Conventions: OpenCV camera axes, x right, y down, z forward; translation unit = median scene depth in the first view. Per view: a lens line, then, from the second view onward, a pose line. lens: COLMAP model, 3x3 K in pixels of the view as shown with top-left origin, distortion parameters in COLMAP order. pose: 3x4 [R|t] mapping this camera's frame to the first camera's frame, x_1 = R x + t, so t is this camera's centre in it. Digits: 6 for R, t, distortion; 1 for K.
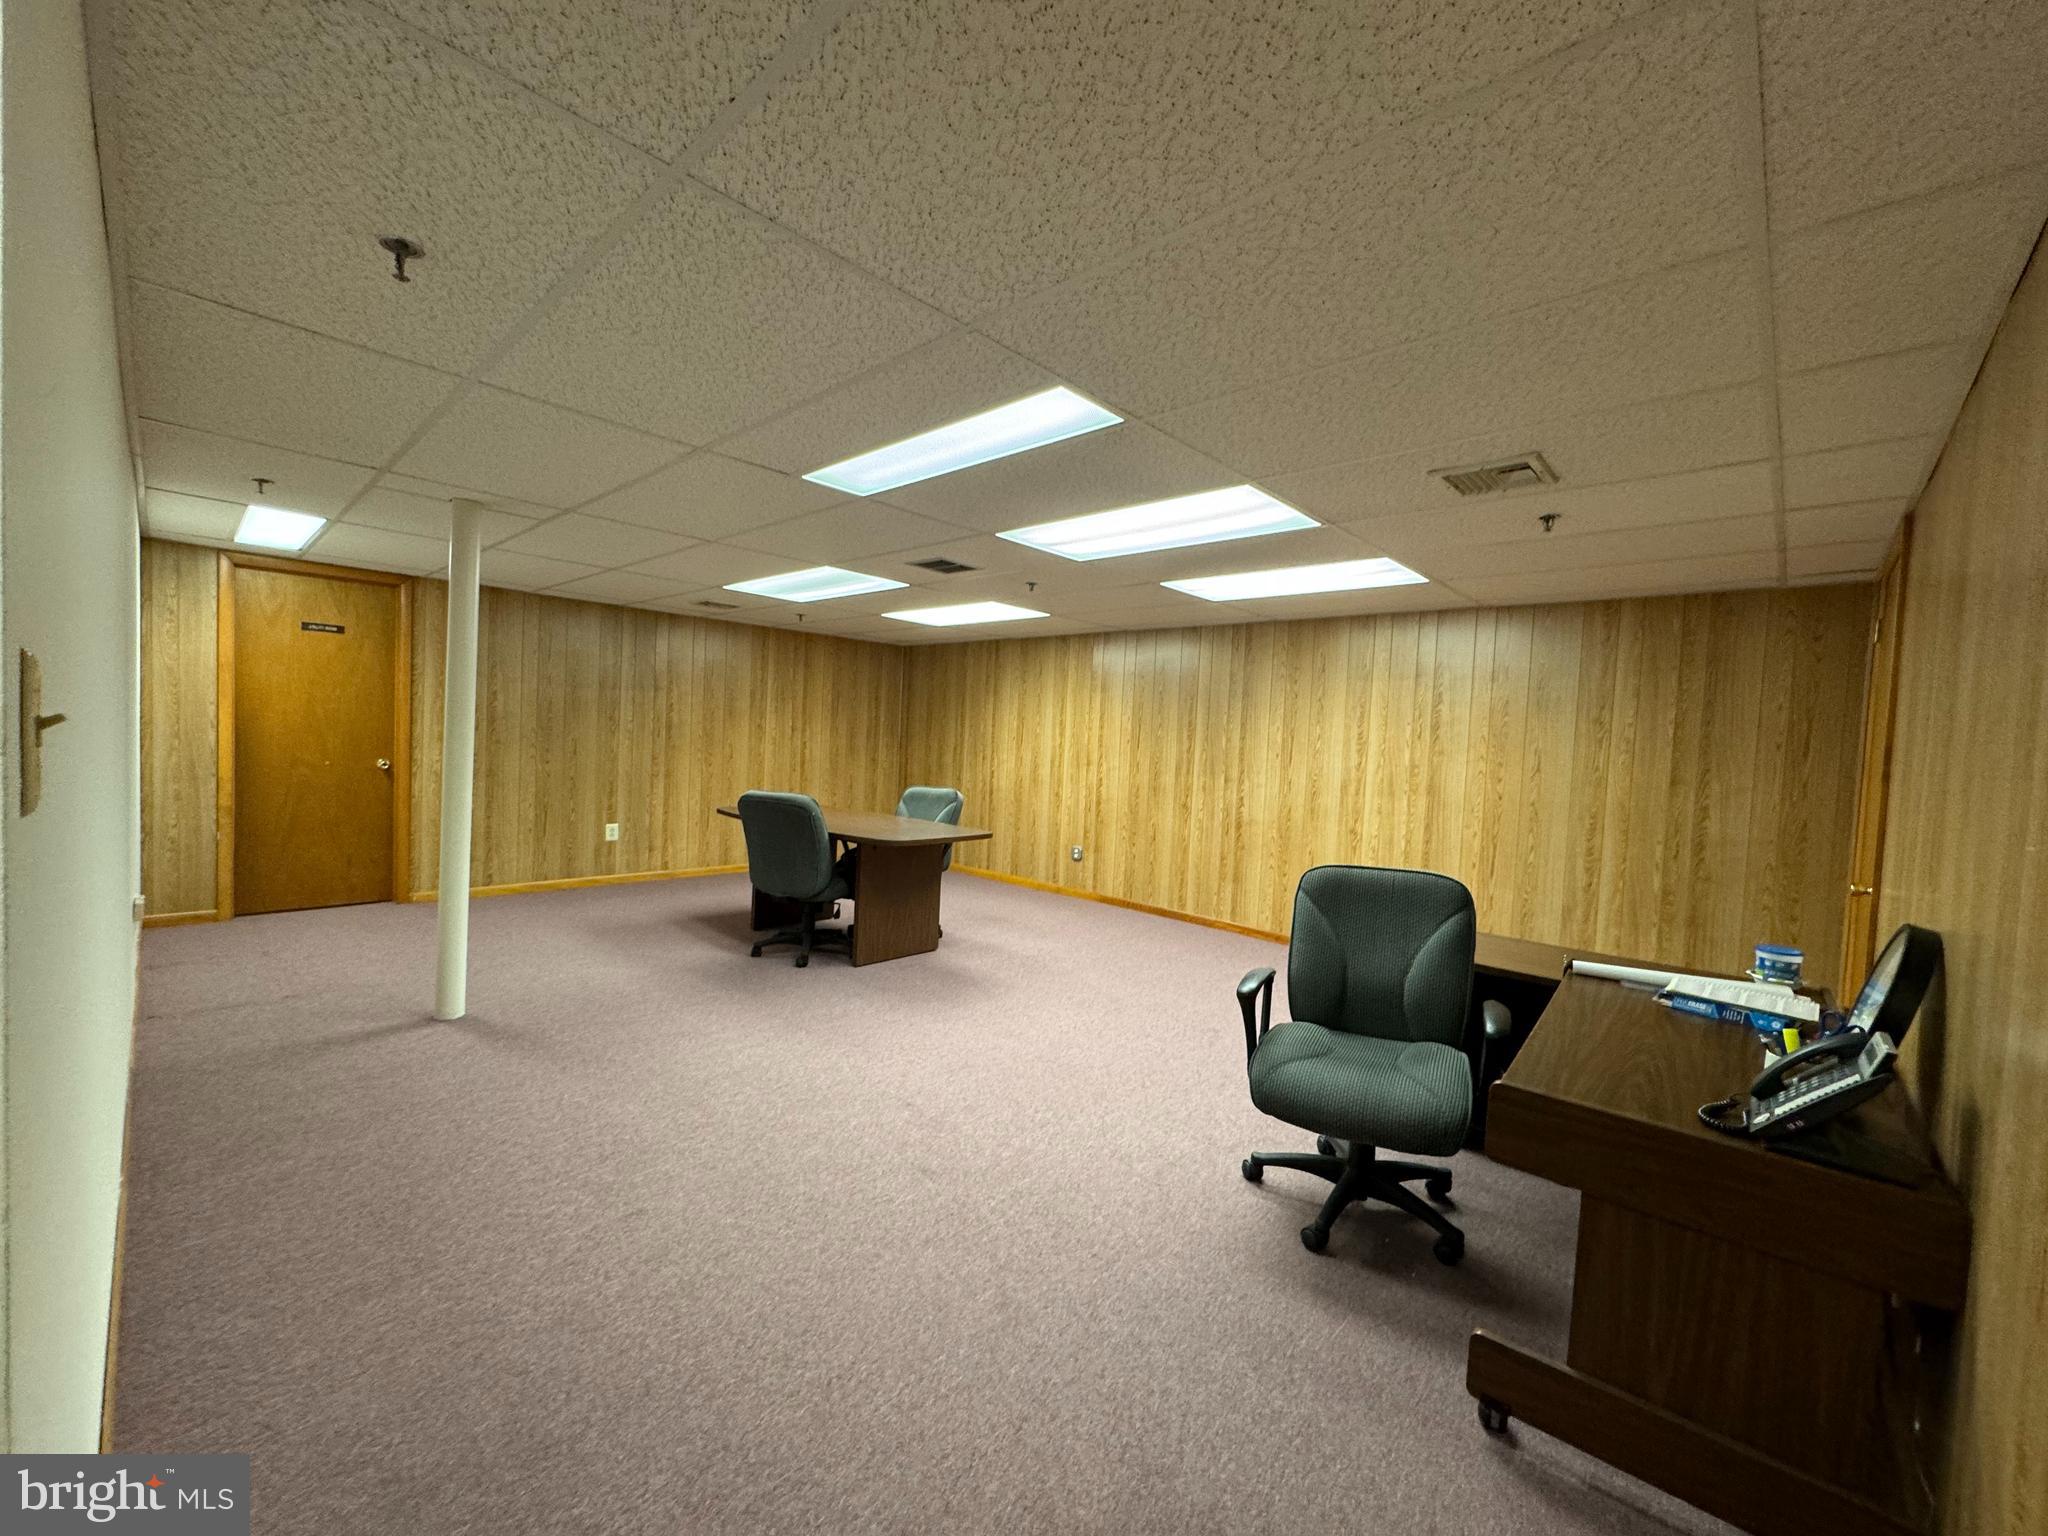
lens RADIAL K [[809.6, 0, 1024.0], [0, 809.6, 768.0], [0, 0, 1]] dist [-0.004548, 0.000221]
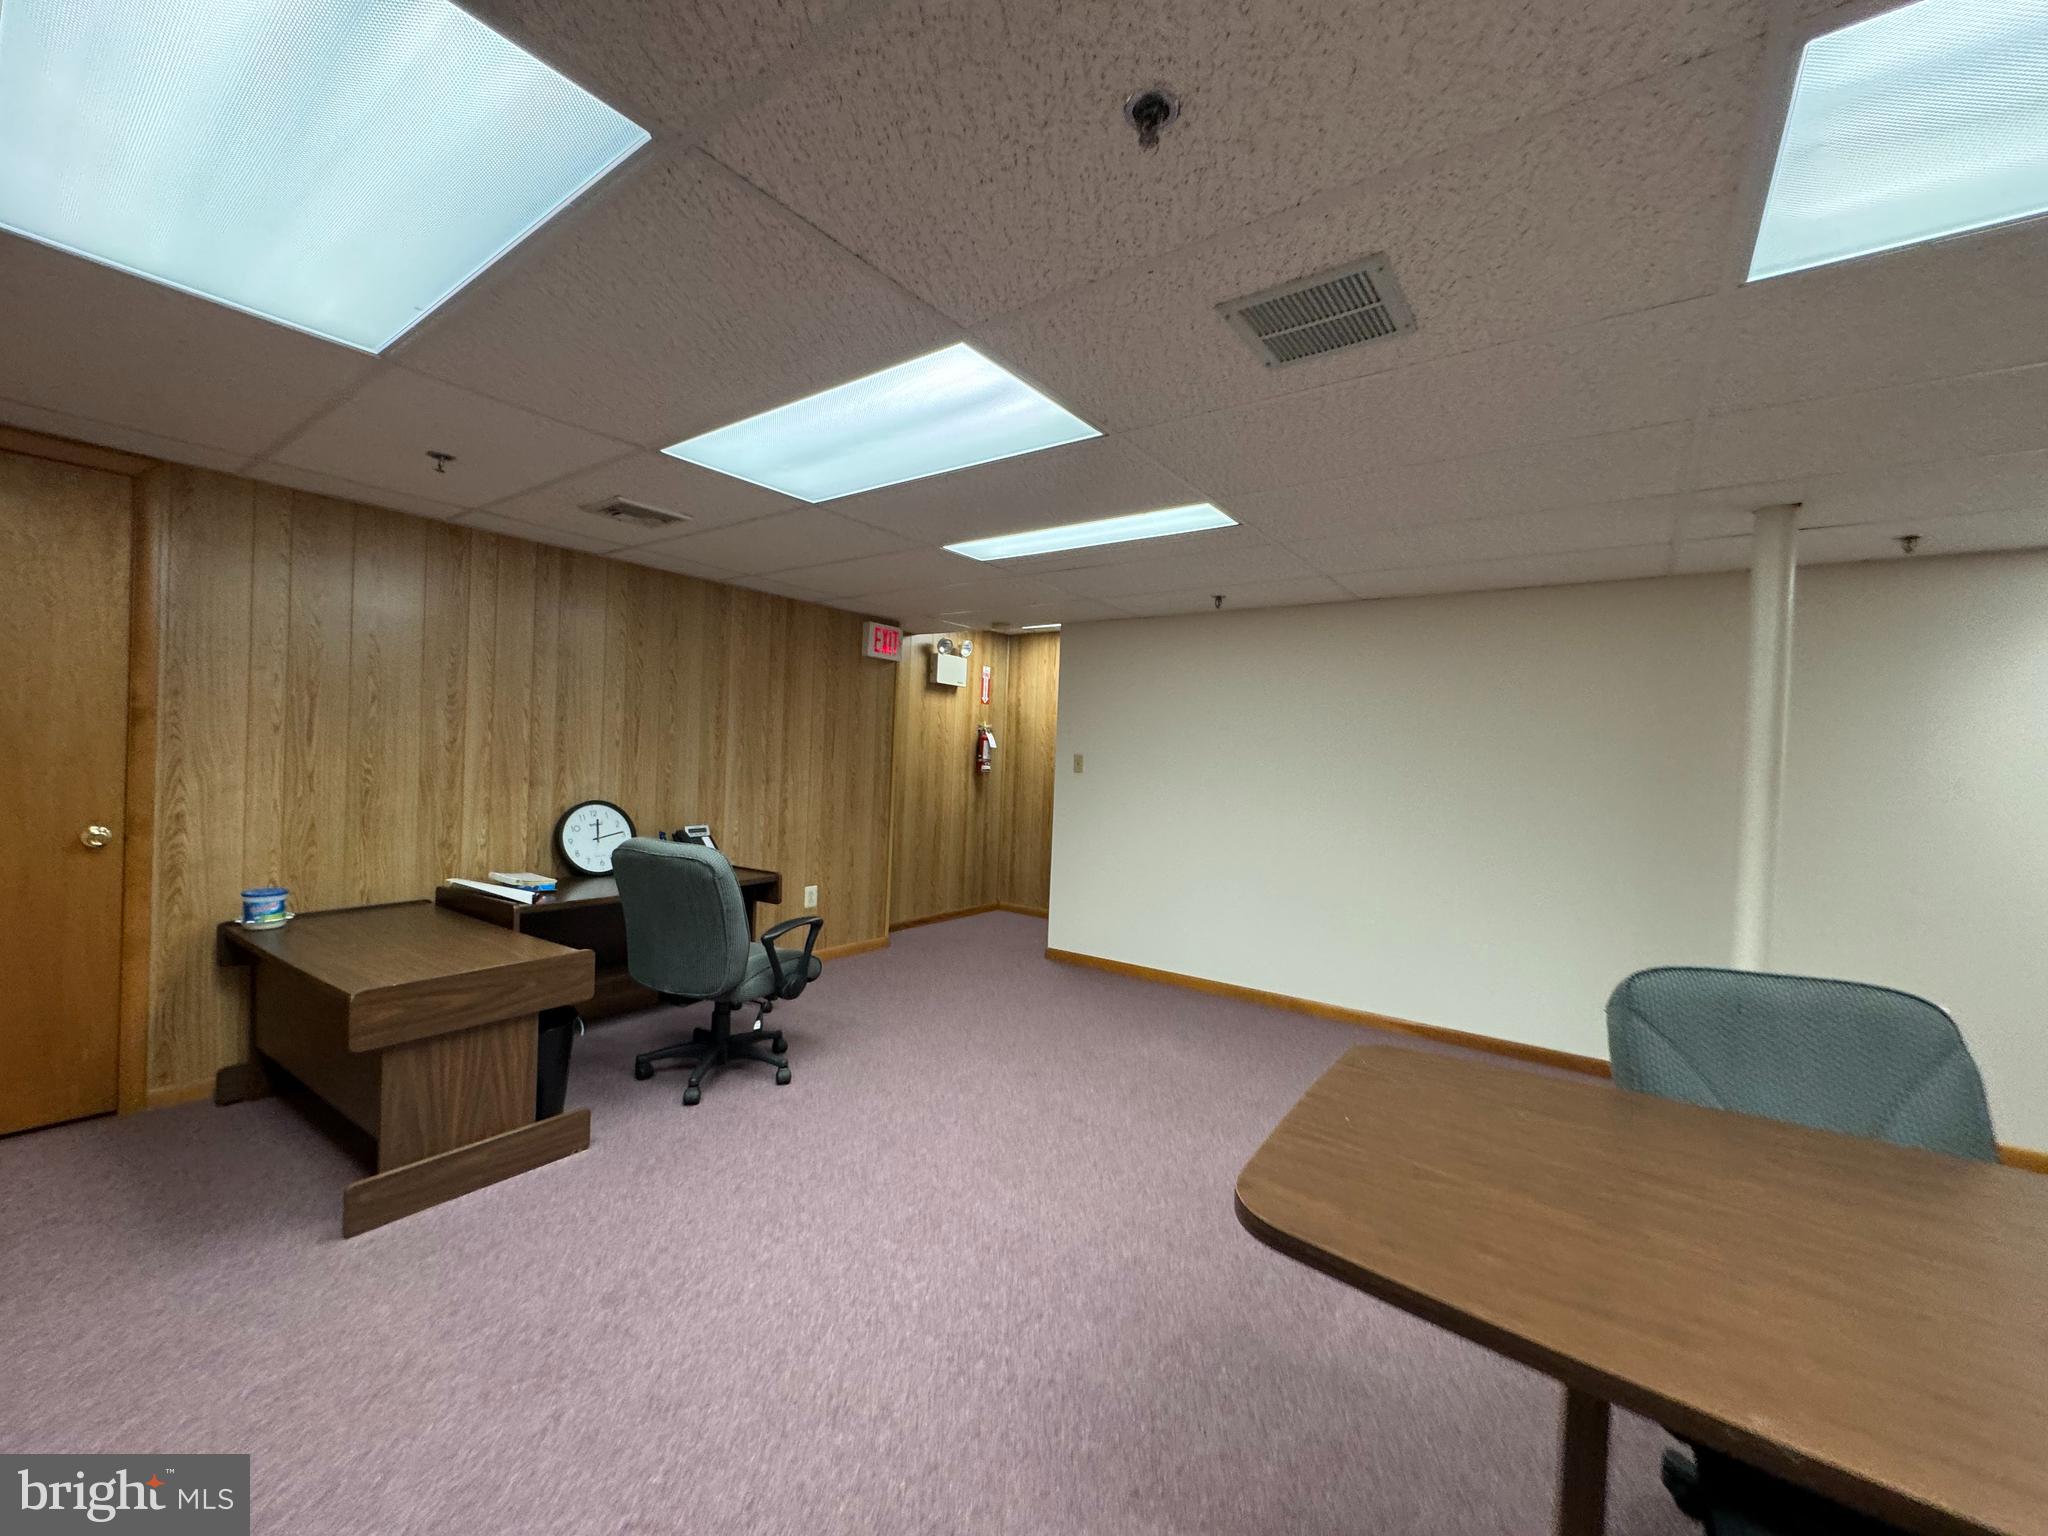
lens RADIAL K [[809.6, 0, 1024.0], [0, 809.6, 768.0], [0, 0, 1]] dist [-0.004548, 0.000221]
pose [[-0.154122, -0.046675, 0.986949, -0.546583], [-0.000051, 0.998884, 0.047231, -0.043628], [-0.988052, 0.007230, -0.153953, 0.811845]]
